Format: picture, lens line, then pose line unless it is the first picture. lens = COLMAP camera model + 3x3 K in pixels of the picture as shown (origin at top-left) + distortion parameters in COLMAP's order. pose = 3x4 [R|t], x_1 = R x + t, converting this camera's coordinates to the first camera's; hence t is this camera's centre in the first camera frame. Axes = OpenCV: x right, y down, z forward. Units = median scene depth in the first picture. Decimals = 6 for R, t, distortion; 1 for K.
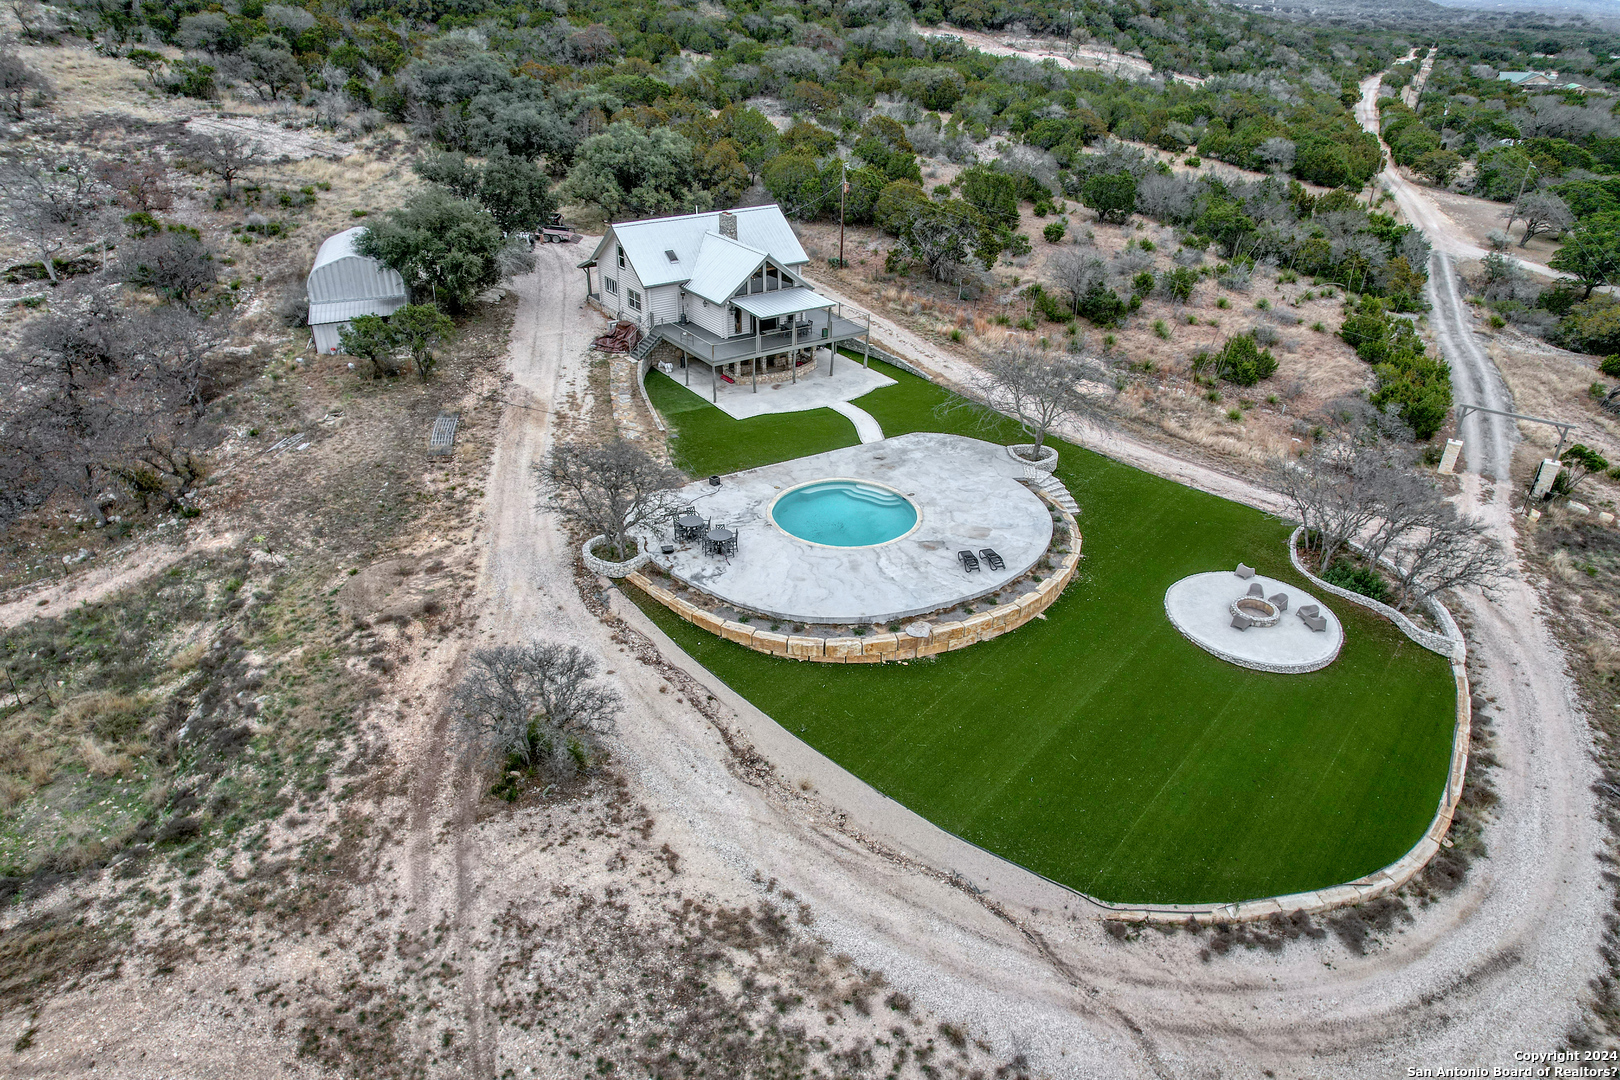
lens RADIAL K [[1041.5, 0, 810.0], [0, 1041.5, 540.0], [0, 0, 1]] dist [-0.080719, 0.075786]
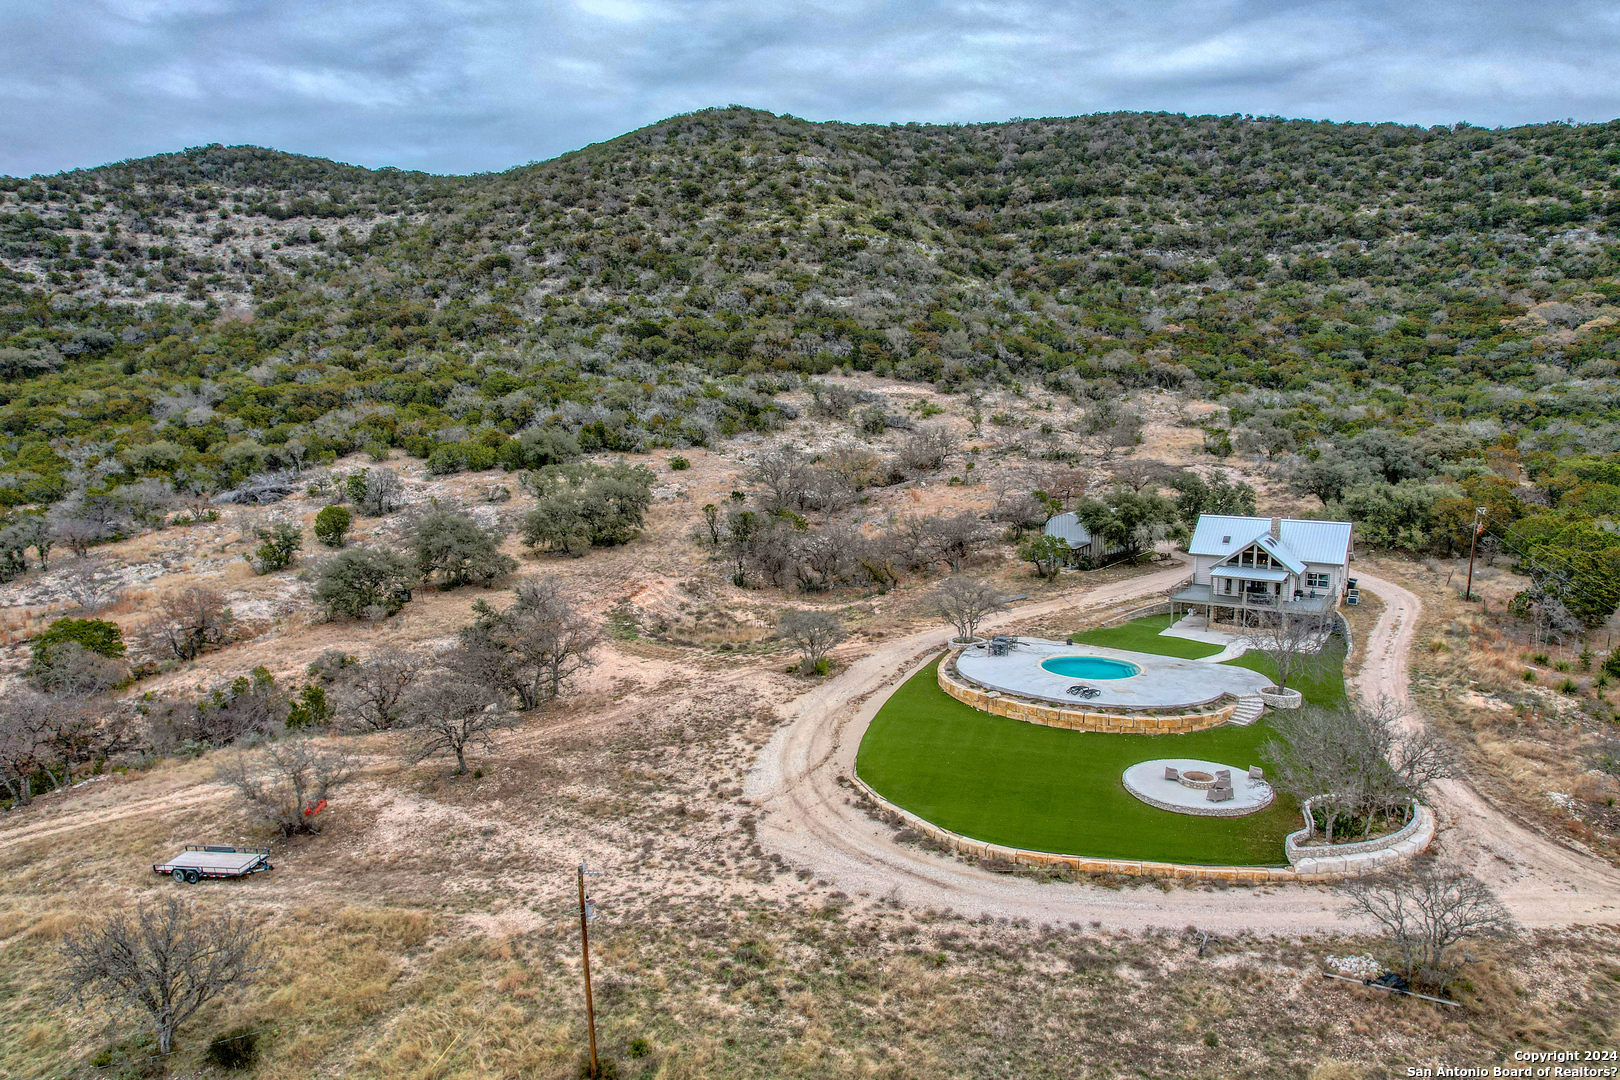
lens RADIAL K [[1053.3, 0, 810.0], [0, 1053.3, 540.0], [0, 0, 1]] dist [-0.089170, 0.084781]
pose [[0.368825, 0.099179, -0.924193, 1.862103], [-0.437372, 0.895856, -0.078408, 0.152938], [0.820167, 0.433135, 0.373792, 0.048476]]
